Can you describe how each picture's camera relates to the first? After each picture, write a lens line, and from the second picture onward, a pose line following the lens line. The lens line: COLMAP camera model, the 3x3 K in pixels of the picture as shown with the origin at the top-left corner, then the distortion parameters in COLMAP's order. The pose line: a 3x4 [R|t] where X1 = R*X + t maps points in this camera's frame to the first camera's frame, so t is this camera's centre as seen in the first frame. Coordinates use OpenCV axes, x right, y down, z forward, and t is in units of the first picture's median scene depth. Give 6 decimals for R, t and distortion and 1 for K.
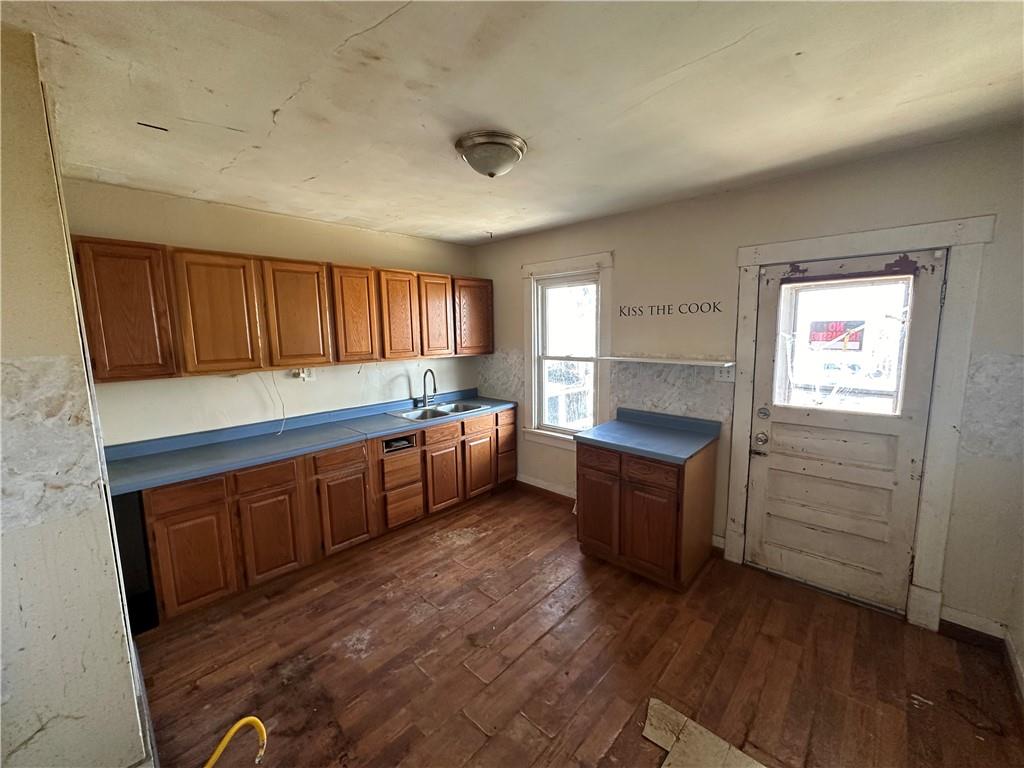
lens RADIAL K [[409.7, 0, 511.1], [0, 409.7, 383.6], [0, 0, 1]] dist [-0.001322, 0.000456]
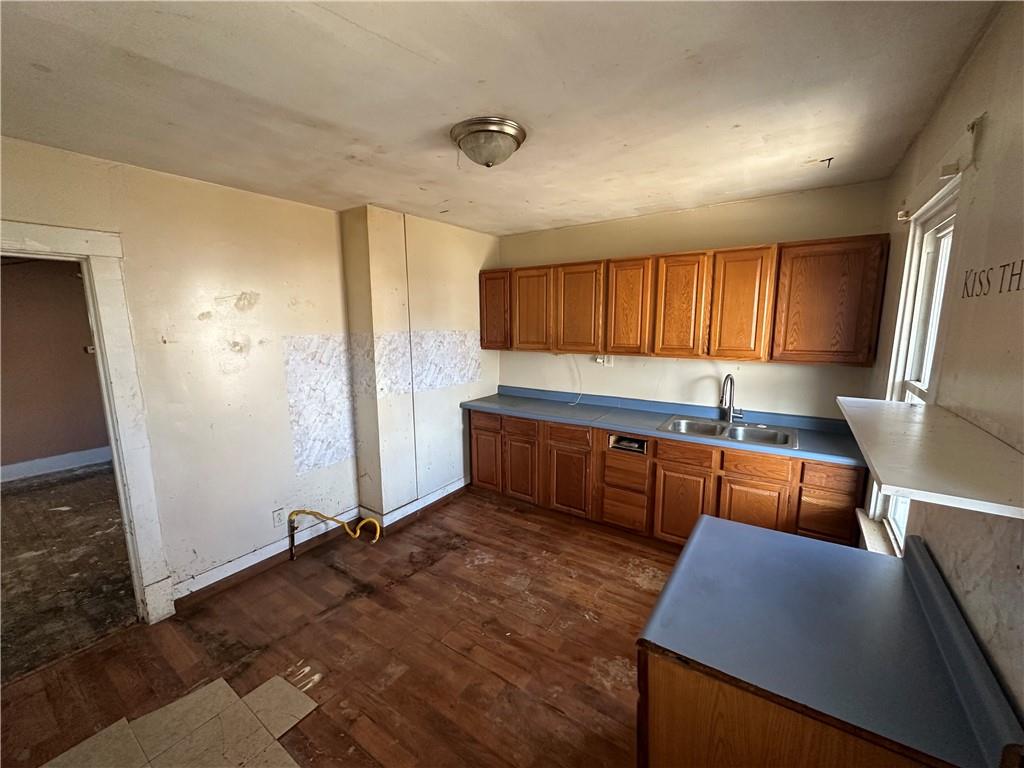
lens RADIAL K [[409.7, 0, 511.5], [0, 409.7, 383.2], [0, 0, 1]] dist [-0.001322, 0.000456]
pose [[0.150797, 0.165378, -0.974634, 0.681595], [-0.128512, 0.980821, 0.146544, -0.110599], [0.980176, 0.103154, 0.169158, 0.661339]]
